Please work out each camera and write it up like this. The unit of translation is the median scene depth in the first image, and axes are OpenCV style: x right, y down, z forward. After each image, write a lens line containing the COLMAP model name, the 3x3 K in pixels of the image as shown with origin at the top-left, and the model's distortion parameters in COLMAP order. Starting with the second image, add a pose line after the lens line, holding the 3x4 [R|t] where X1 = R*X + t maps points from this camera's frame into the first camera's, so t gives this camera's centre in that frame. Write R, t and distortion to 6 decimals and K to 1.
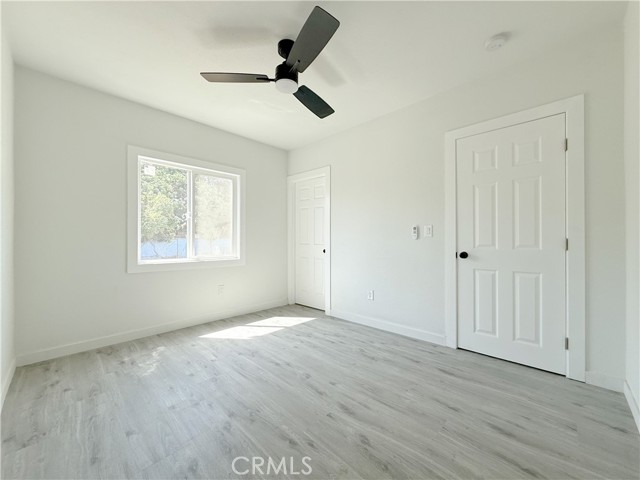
lens RADIAL K [[255.8, 0, 319.0], [0, 255.8, 240.4], [0, 0, 1]] dist [-0.000630, 0.000162]
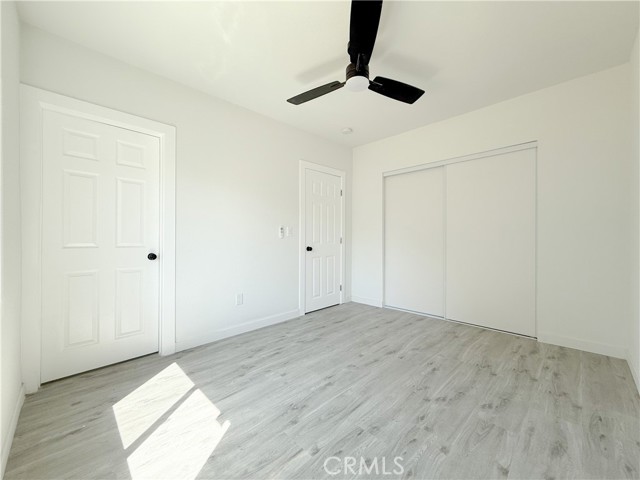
lens RADIAL K [[255.8, 0, 319.0], [0, 255.8, 240.4], [0, 0, 1]] dist [-0.000630, 0.000162]
pose [[0.025606, -0.009114, 0.999631, -0.883716], [0.003035, 0.999955, 0.009039, -0.003897], [-0.999668, 0.002802, 0.025632, 0.881344]]
